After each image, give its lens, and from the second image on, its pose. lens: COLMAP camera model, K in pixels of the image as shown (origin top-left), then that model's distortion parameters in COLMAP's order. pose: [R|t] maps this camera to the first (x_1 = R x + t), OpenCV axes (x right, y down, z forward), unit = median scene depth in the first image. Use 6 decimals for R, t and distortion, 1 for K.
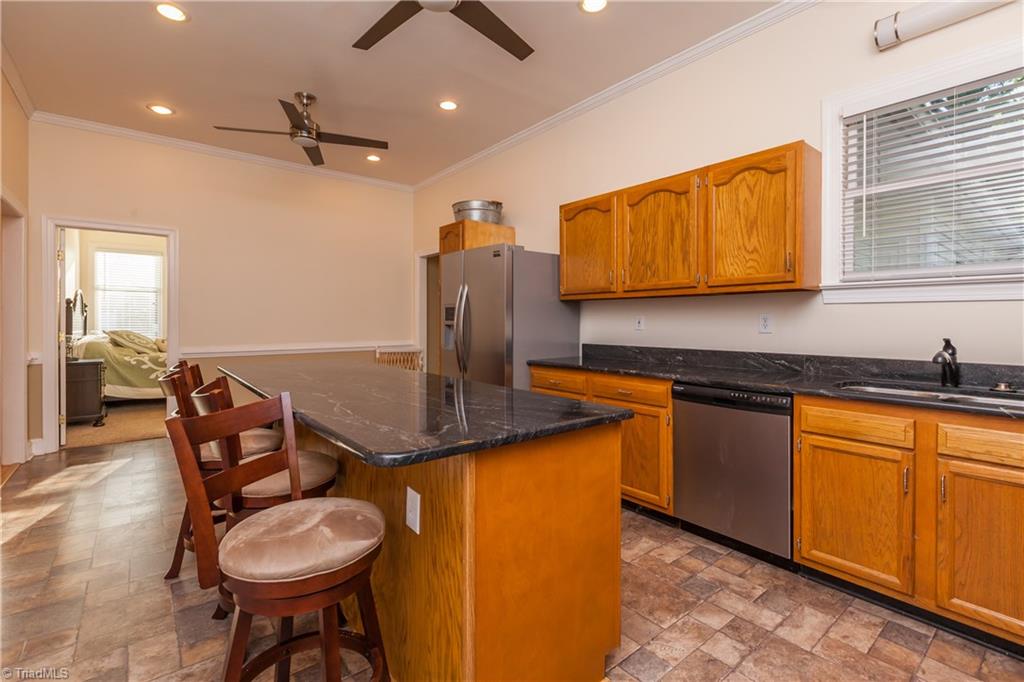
lens RADIAL K [[469.2, 0, 501.8], [0, 469.2, 310.8], [0, 0, 1]] dist [-0.000350, -0.001090]
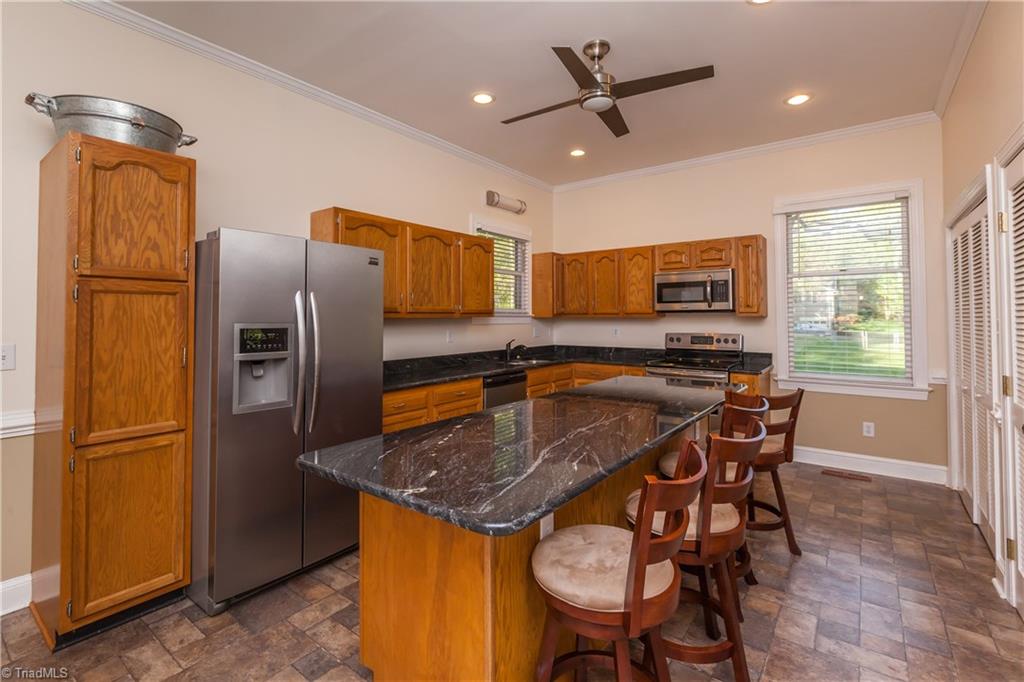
lens RADIAL K [[469.2, 0, 512.6], [0, 469.2, 333.2], [0, 0, 1]] dist [-0.000350, -0.001090]
pose [[-0.255694, -0.010511, 0.966701, -0.924153], [0.005798, 0.999906, 0.012406, -0.005945], [-0.966740, 0.008777, -0.255609, 1.086074]]
